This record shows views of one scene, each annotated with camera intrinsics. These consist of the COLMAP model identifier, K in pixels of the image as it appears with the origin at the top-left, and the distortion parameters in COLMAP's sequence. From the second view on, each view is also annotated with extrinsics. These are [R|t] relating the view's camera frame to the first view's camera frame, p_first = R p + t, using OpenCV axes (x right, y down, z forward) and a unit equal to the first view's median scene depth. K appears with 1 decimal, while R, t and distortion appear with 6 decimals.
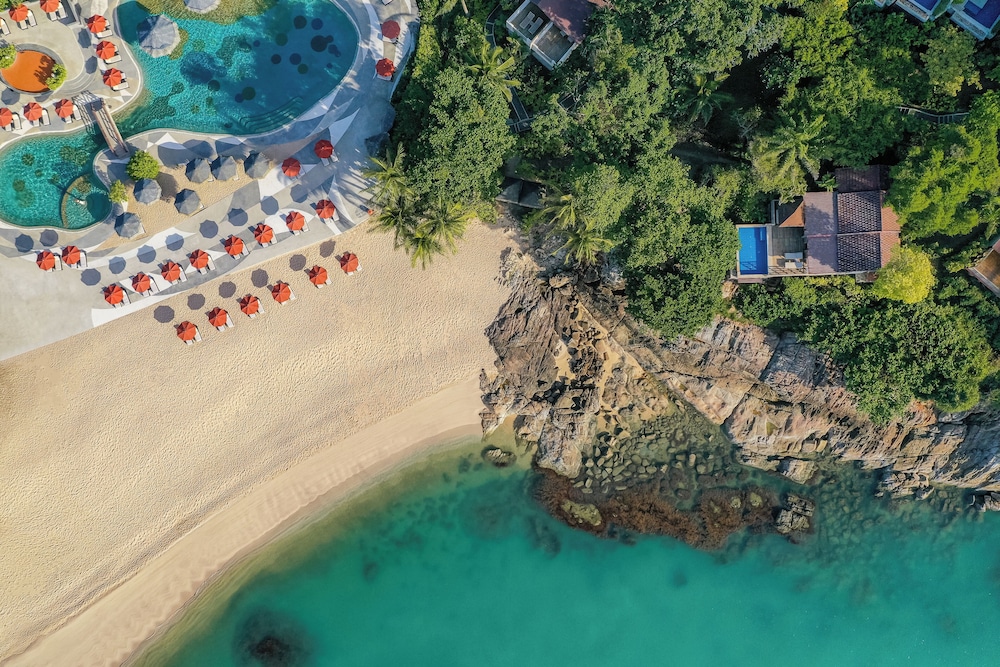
lens RADIAL K [[789.7, 0, 500.0], [0, 789.7, 333.5], [0, 0, 1]] dist [0.006239, -0.001835]
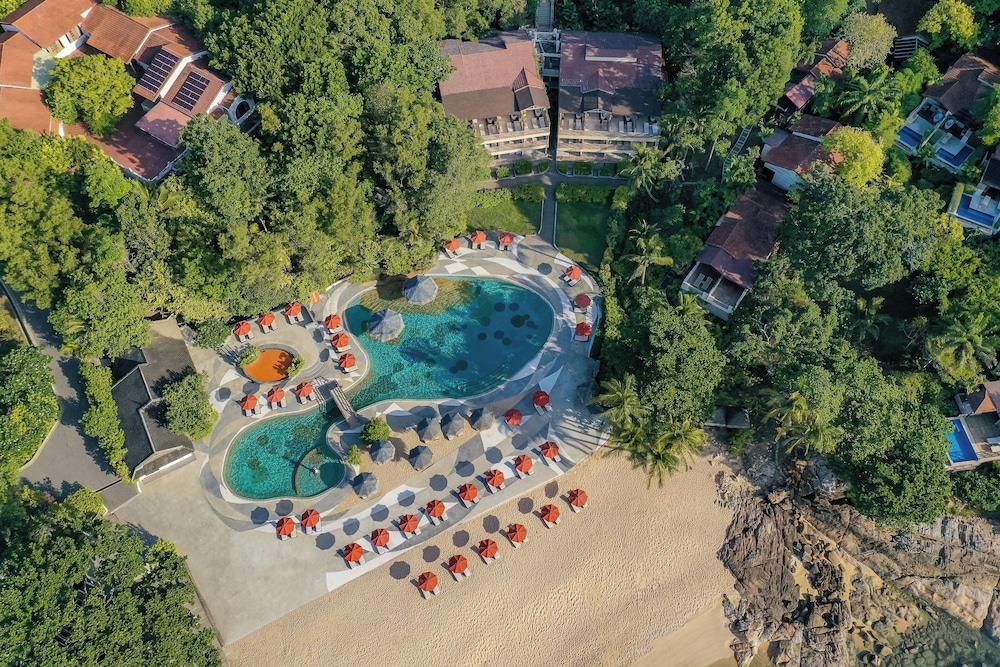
lens RADIAL K [[789.7, 0, 500.0], [0, 789.7, 333.5], [0, 0, 1]] dist [0.006239, -0.001835]
pose [[0.993742, -0.097059, 0.055277, -0.323476], [0.111683, 0.870918, -0.478569, 0.203033], [-0.001692, 0.481748, 0.876308, -0.008991]]
